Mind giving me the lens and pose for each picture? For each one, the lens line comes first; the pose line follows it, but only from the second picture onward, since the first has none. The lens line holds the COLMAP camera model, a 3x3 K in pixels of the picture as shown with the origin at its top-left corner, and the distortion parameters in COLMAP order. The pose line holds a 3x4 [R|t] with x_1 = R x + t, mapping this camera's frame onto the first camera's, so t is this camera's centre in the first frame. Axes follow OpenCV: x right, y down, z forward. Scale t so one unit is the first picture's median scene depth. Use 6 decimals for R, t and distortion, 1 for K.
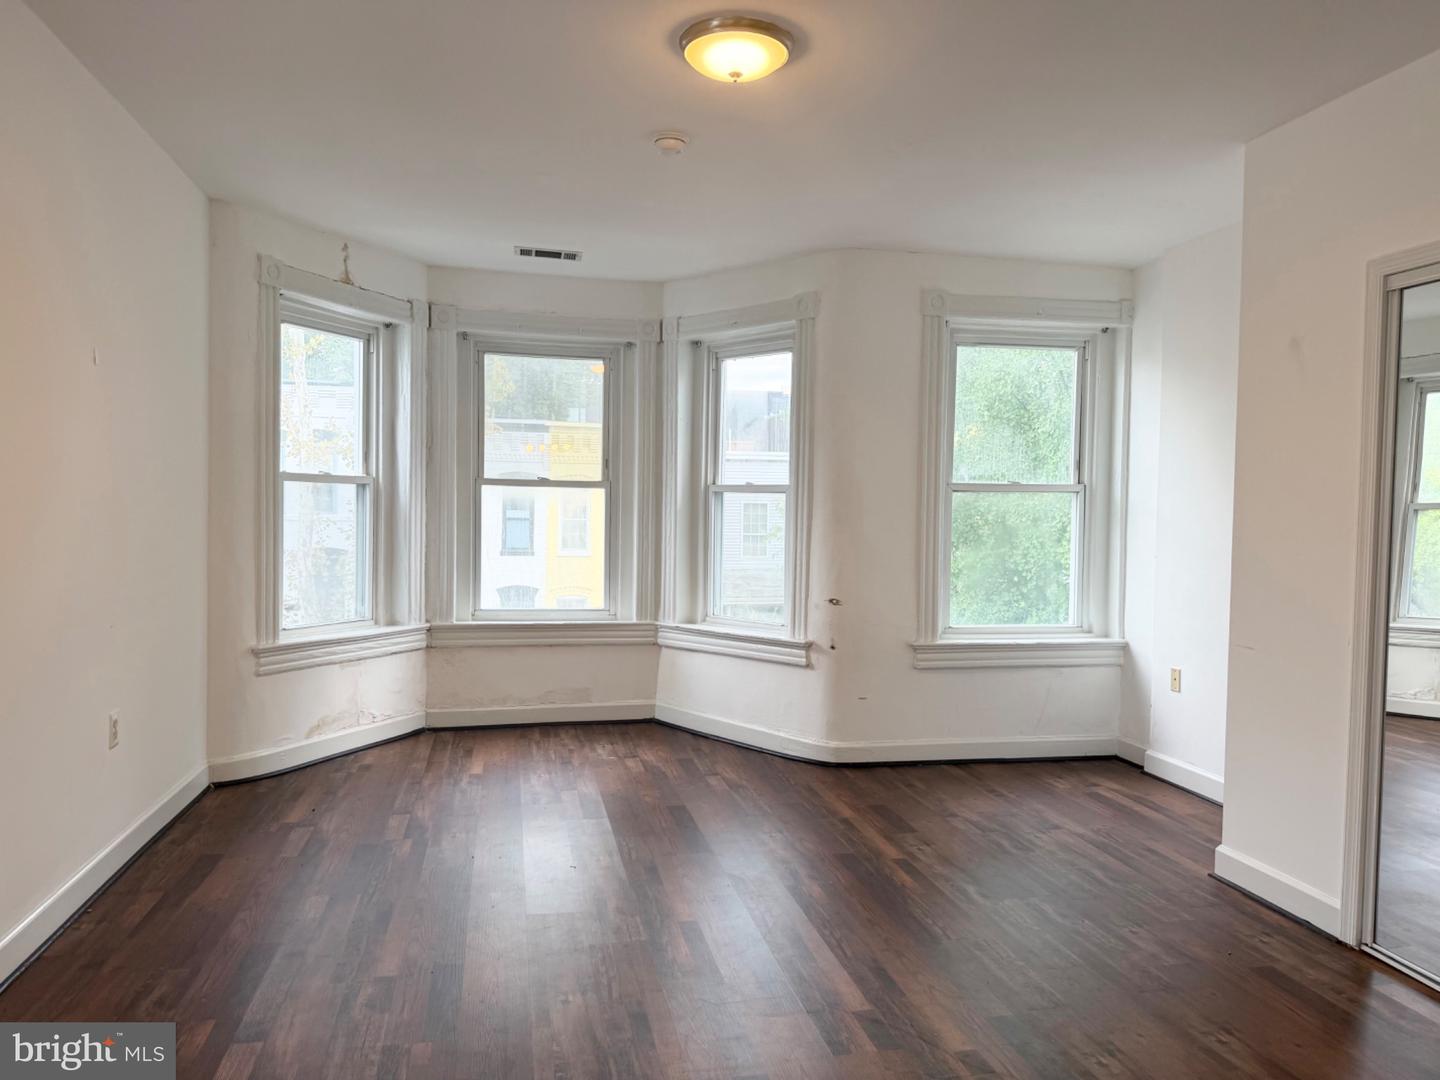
lens RADIAL K [[1019.4, 0, 707.7], [0, 1019.4, 534.3], [0, 0, 1]] dist [0.026813, -0.073989]
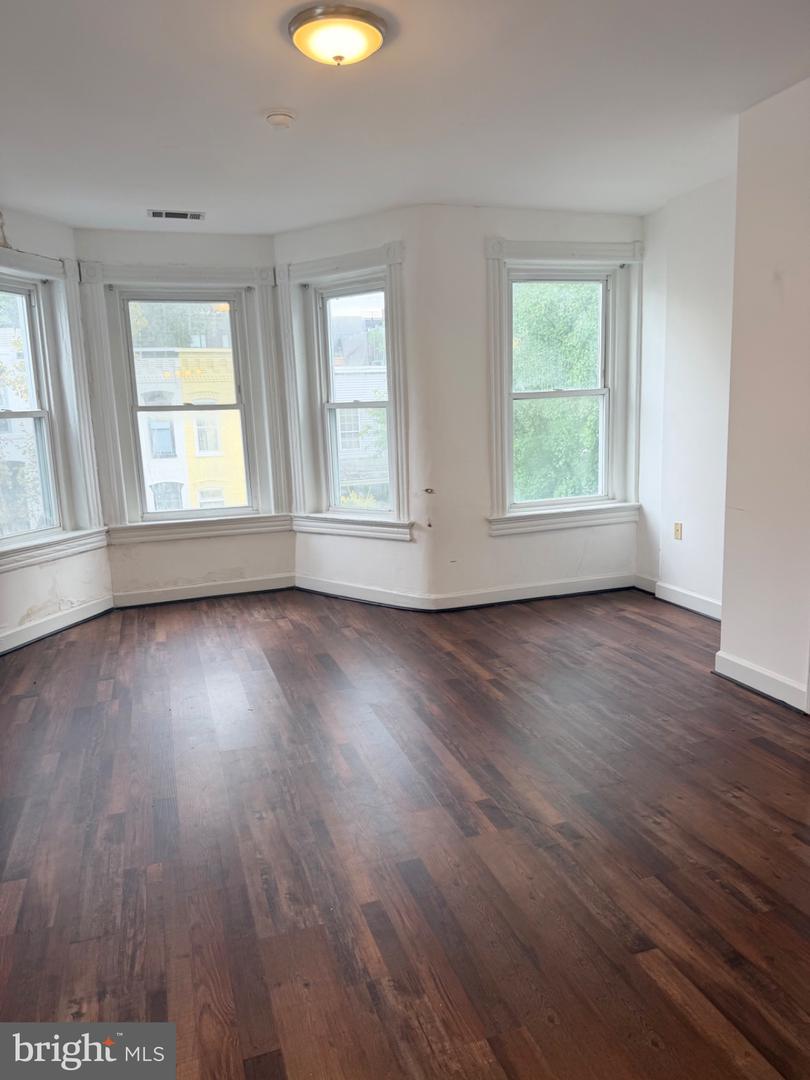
lens RADIAL K [[764.5, 0, 405.8], [0, 764.5, 543.9], [0, 0, 1]] dist [0.026813, -0.073989]
pose [[0.990753, -0.073874, 0.113801, -0.023759], [0.055964, 0.986604, 0.153234, -0.019384], [-0.123597, -0.145449, 0.981615, 0.033787]]
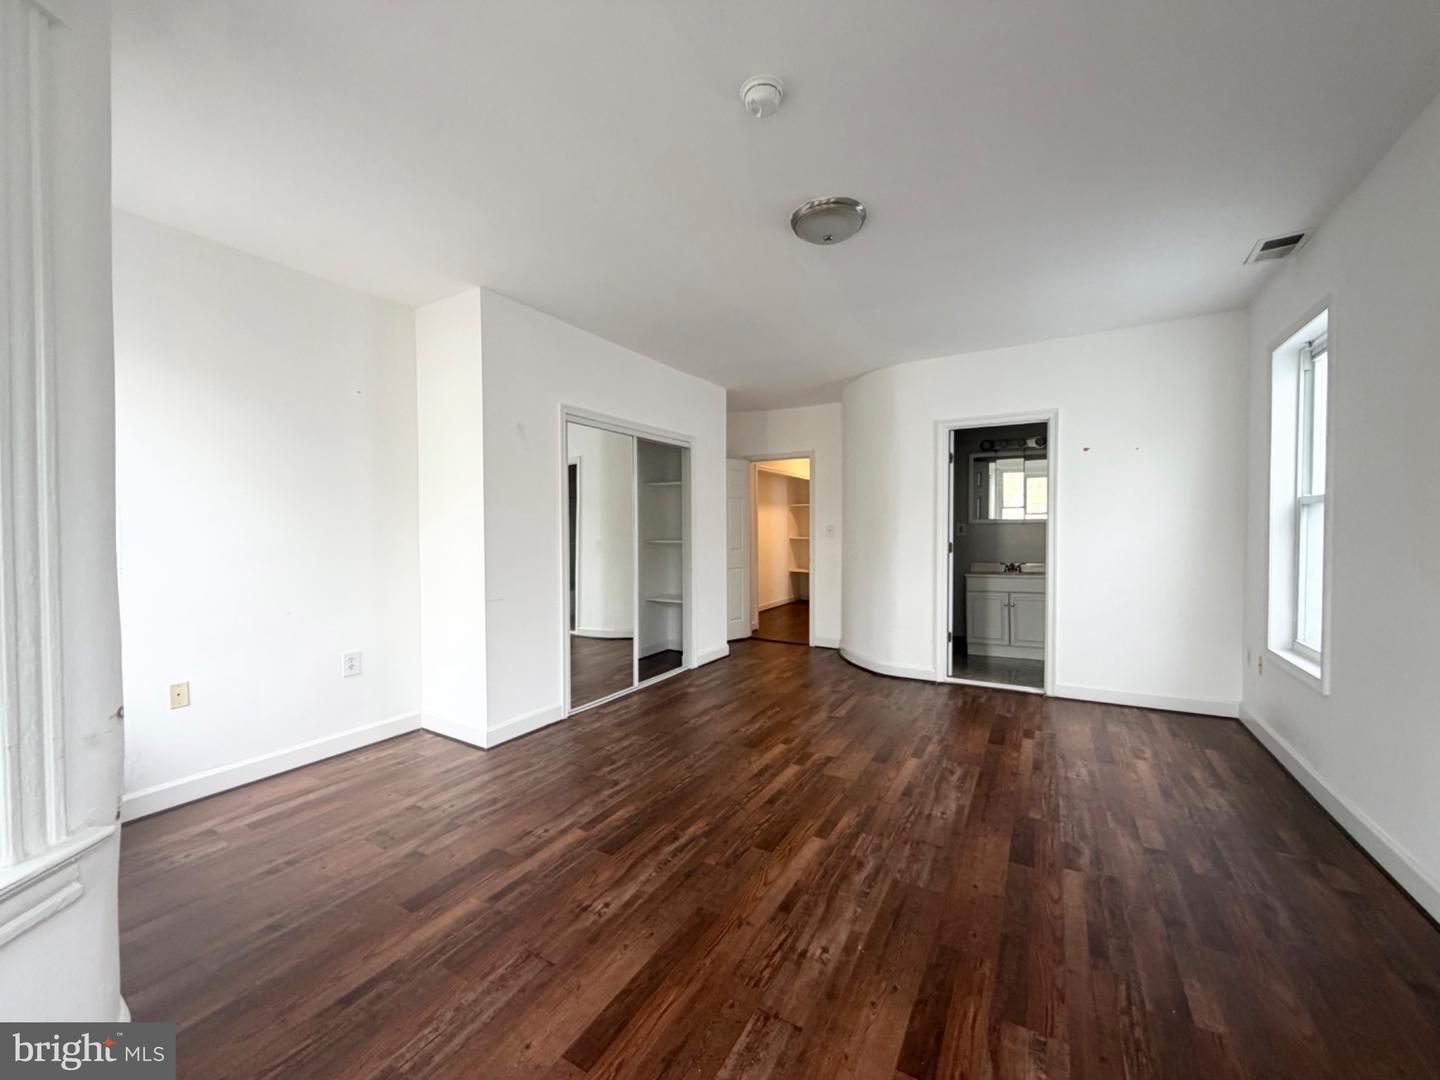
lens RADIAL K [[573.5, 0, 717.7], [0, 573.5, 540.0], [0, 0, 1]] dist [0.003303, -0.000268]
pose [[-0.754448, -0.031250, 0.655615, -0.274982], [0.005472, 0.998532, 0.053892, -0.027098], [-0.656337, 0.044246, -0.753170, 1.145353]]
